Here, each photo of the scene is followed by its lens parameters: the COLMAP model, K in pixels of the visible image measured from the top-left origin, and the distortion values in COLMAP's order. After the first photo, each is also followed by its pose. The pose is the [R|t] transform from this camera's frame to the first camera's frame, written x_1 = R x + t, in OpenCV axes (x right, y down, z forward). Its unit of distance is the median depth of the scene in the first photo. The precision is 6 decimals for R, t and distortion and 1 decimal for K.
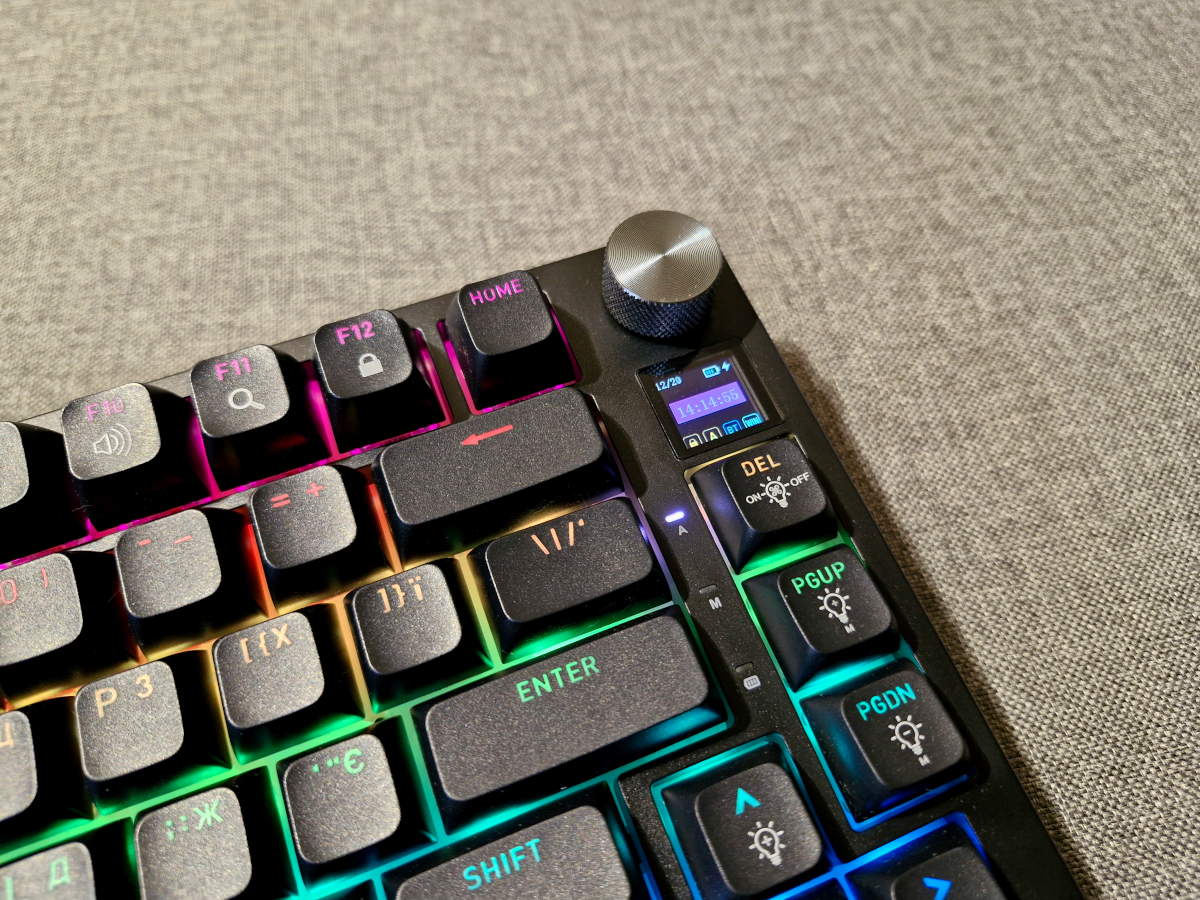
lens RADIAL K [[909.9, 0, 600.0], [0, 909.9, 450.0], [0, 0, 1]] dist [-0.106033, 0.048772]
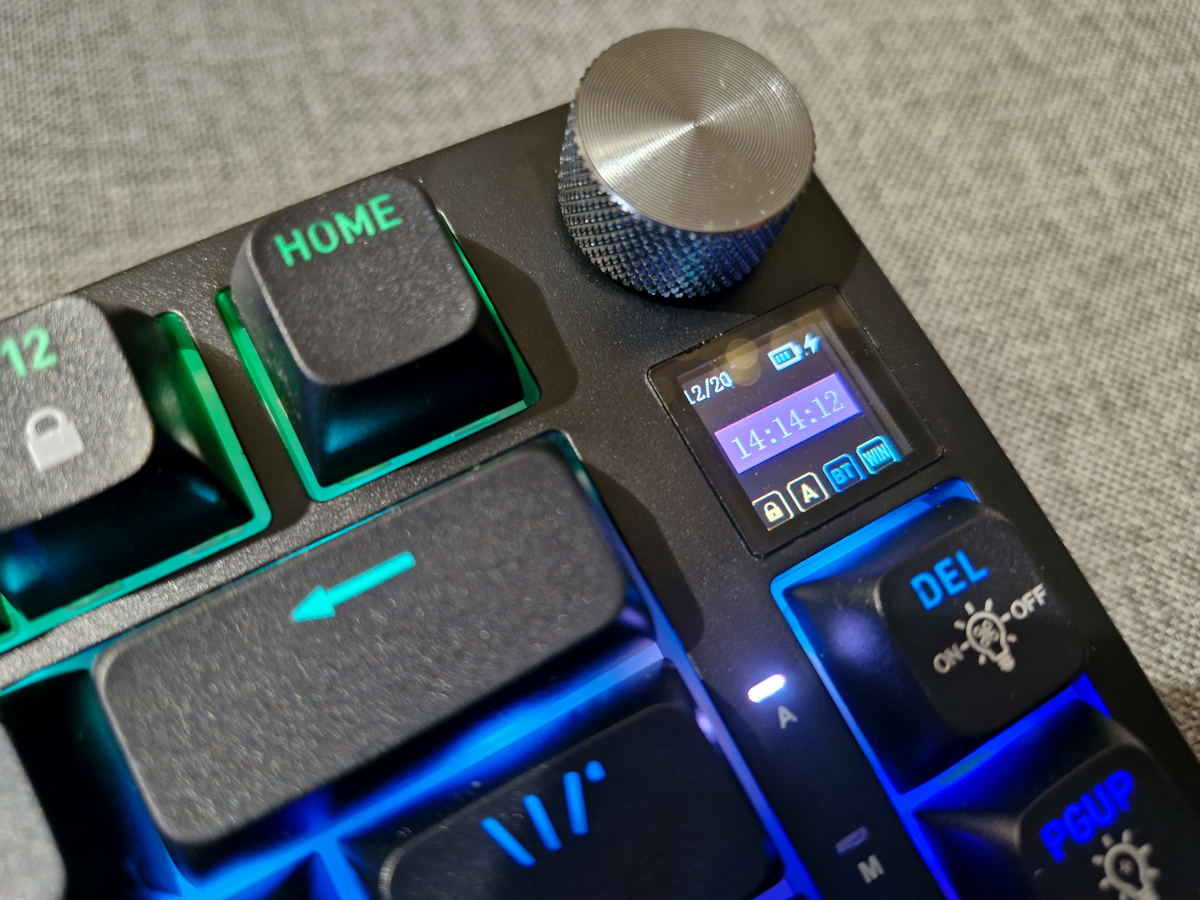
lens RADIAL K [[909.9, 0, 600.0], [0, 909.9, 450.0], [0, 0, 1]] dist [-0.106033, 0.048772]
pose [[0.985659, -0.085845, 0.145280, -0.050278], [0.063812, 0.986617, 0.150047, -0.101053], [-0.156216, -0.138624, 0.977947, 0.441421]]
